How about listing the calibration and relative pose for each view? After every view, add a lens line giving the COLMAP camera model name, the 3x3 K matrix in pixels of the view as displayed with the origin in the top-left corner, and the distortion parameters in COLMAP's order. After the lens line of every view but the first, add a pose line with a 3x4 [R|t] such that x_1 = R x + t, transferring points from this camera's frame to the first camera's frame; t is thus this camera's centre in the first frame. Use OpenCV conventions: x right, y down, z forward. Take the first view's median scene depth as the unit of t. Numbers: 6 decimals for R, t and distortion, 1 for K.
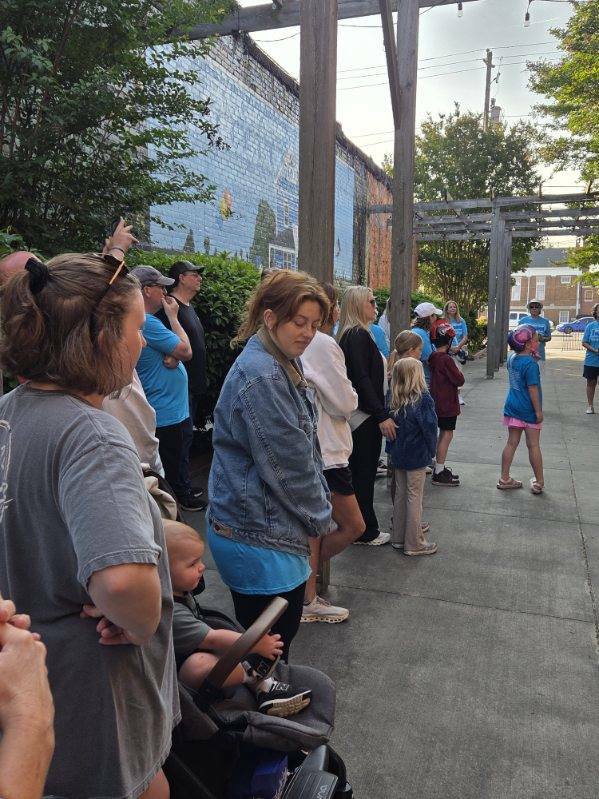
lens RADIAL K [[693.6, 0, 303.1], [0, 693.6, 380.1], [0, 0, 1]] dist [0.113173, -0.017837]
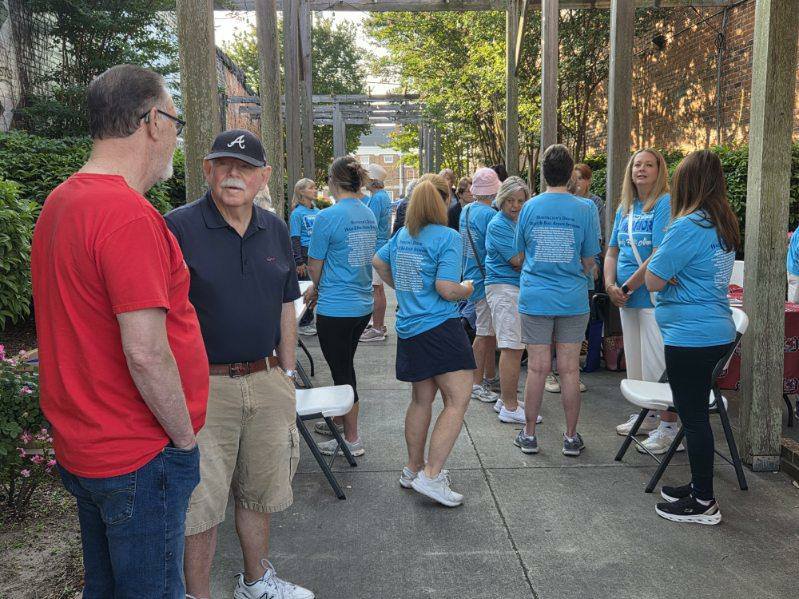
lens RADIAL K [[821.5, 0, 399.5], [0, 821.5, 299.5], [0, 0, 1]] dist [0.008111, -0.021973]
pose [[0.932933, -0.064893, 0.354153, -0.109455], [0.054351, 0.997735, 0.039645, 0.030105], [-0.355923, -0.017738, 0.934347, -0.270591]]
